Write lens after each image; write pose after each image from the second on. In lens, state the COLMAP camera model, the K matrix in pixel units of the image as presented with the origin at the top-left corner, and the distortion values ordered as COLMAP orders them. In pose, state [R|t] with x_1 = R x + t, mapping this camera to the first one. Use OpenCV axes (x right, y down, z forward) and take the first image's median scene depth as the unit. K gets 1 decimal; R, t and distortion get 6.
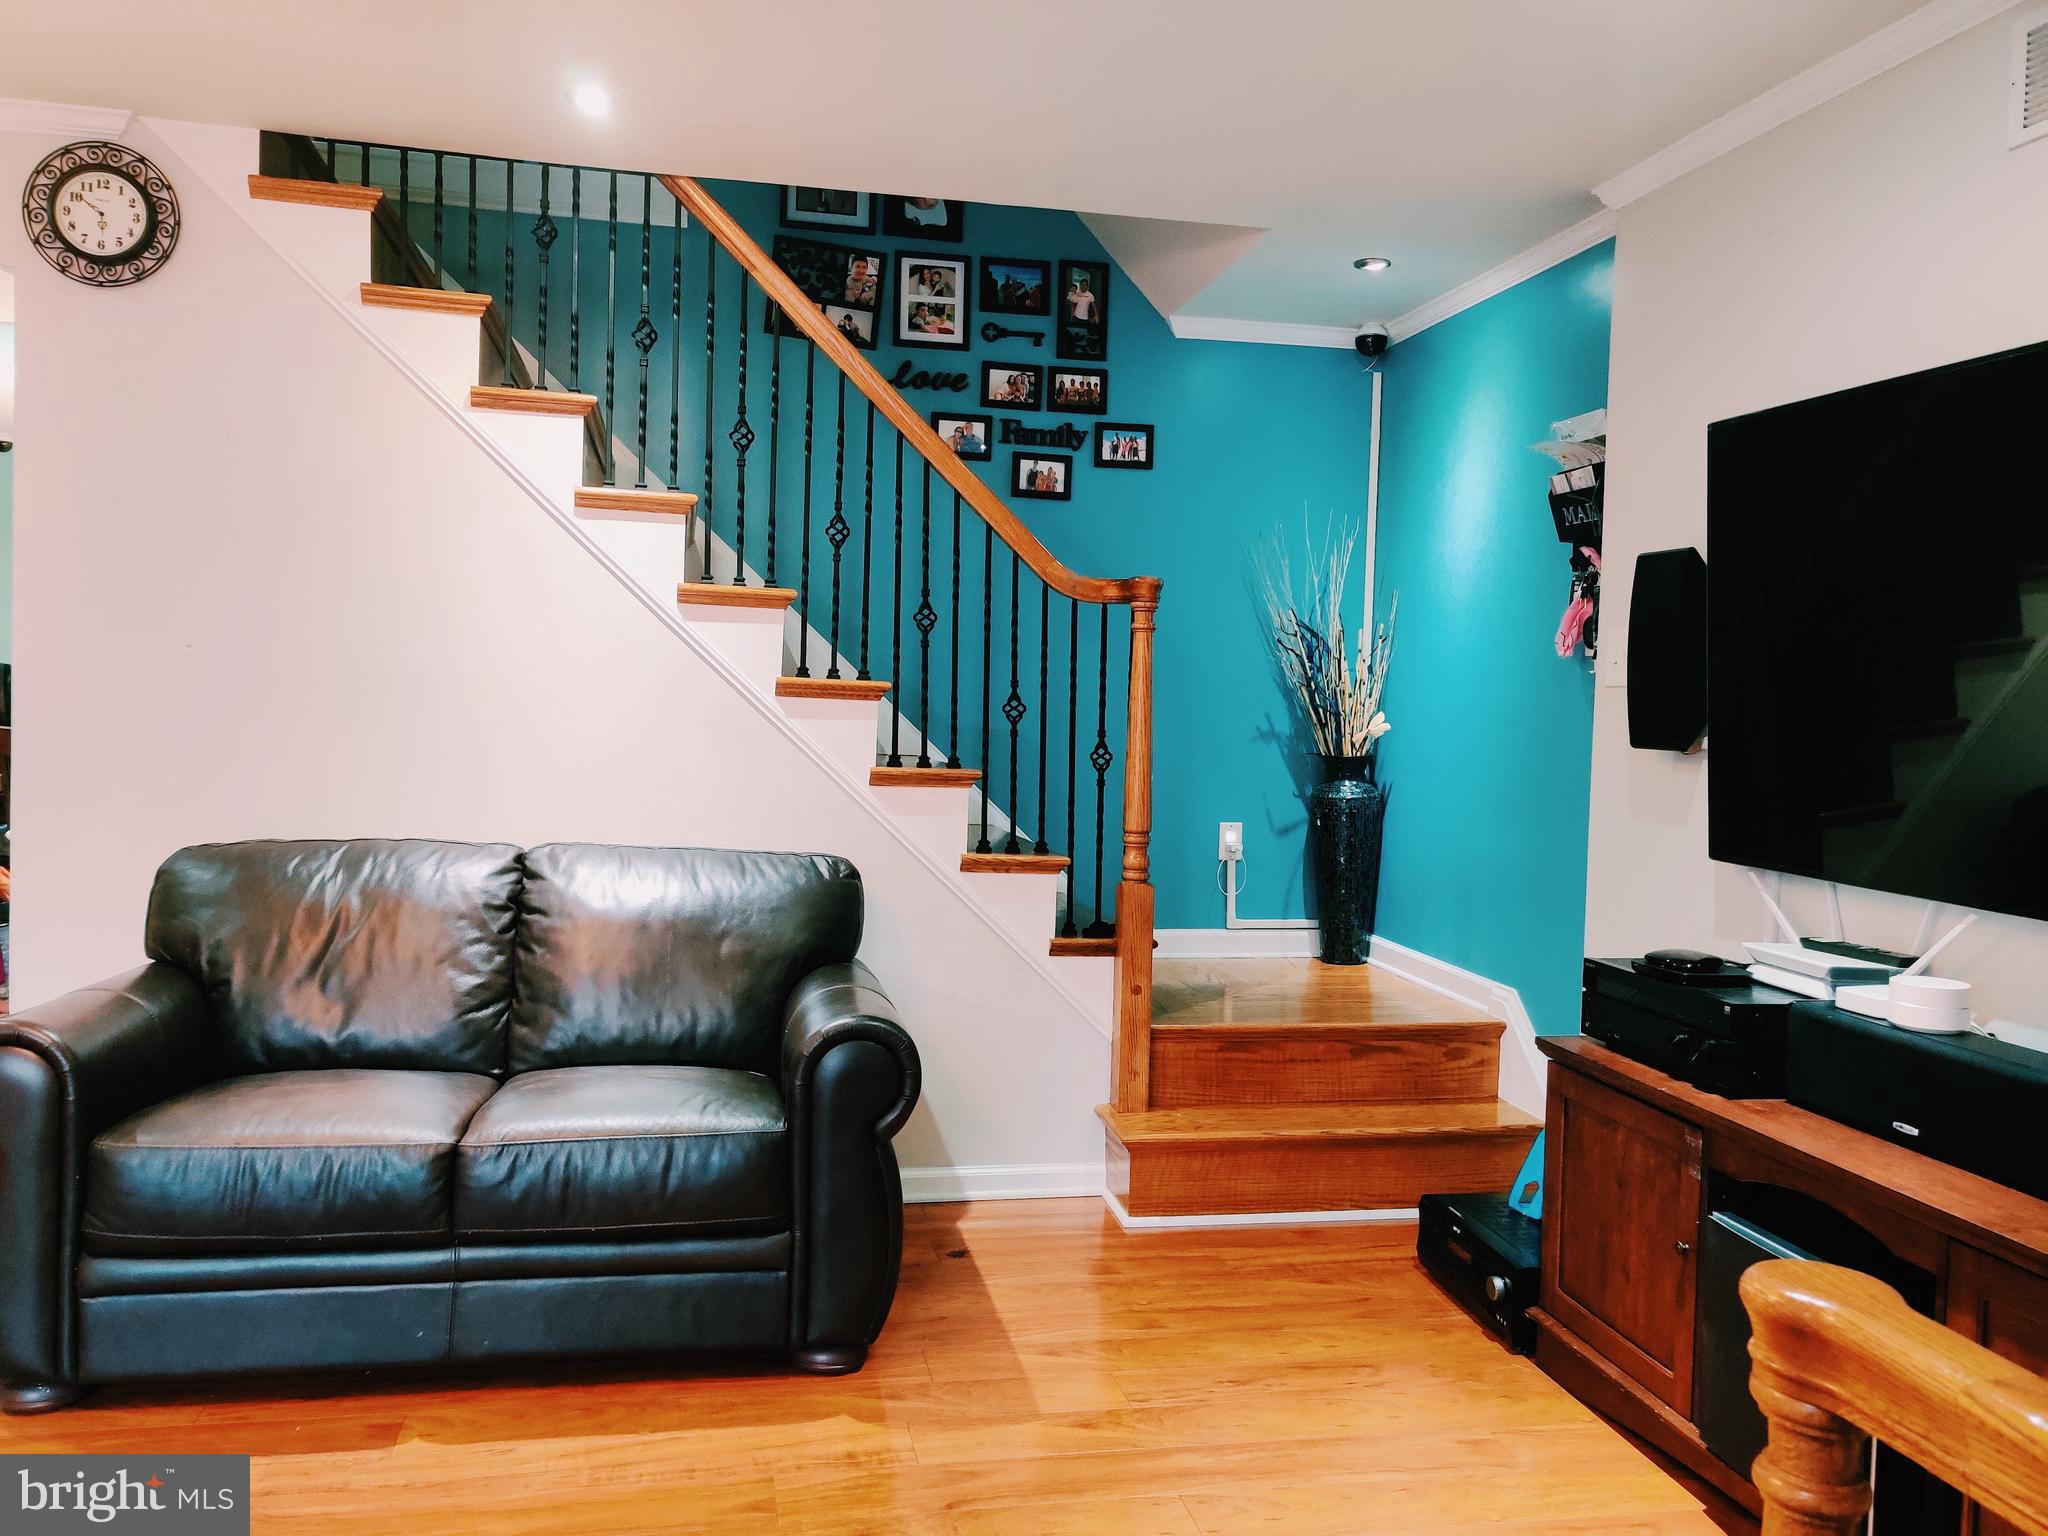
lens RADIAL K [[1527.3, 0, 1026.3], [0, 1527.3, 752.6], [0, 0, 1]] dist [0.031320, -0.002681]
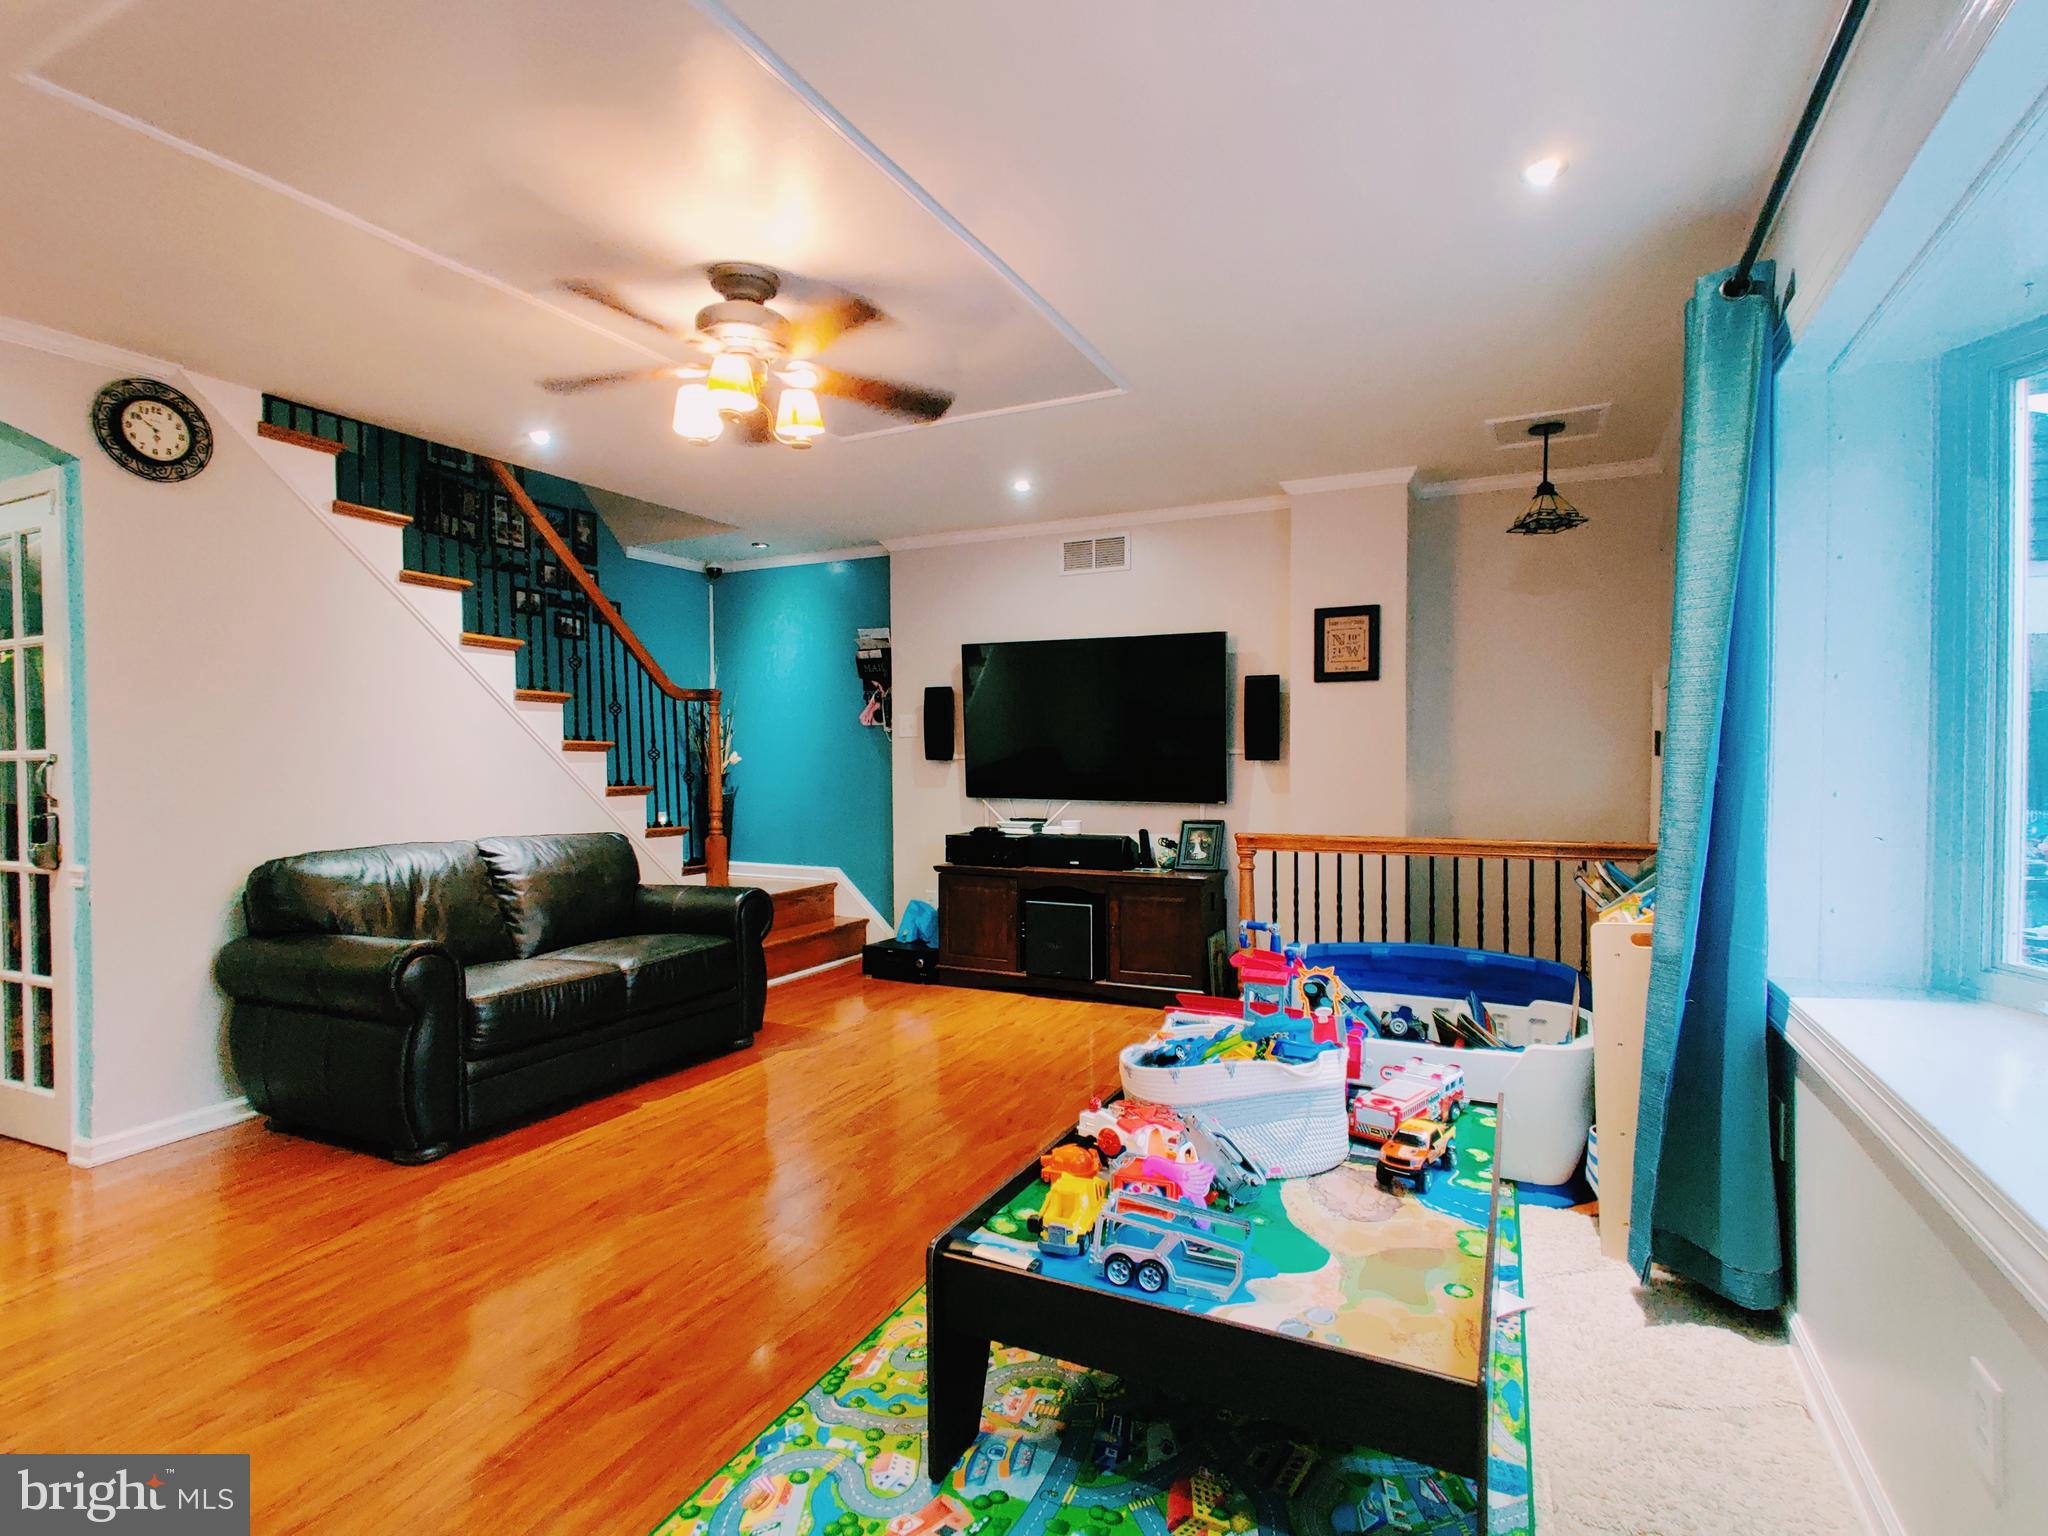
lens RADIAL K [[1006.8, 0, 1029.3], [0, 1006.8, 783.6], [0, 0, 1]] dist [-0.005743, -0.008923]
pose [[0.606924, -0.056004, 0.792784, -0.818853], [0.053683, 0.998125, 0.029412, -0.003233], [-0.792945, 0.024709, 0.608792, -0.191530]]
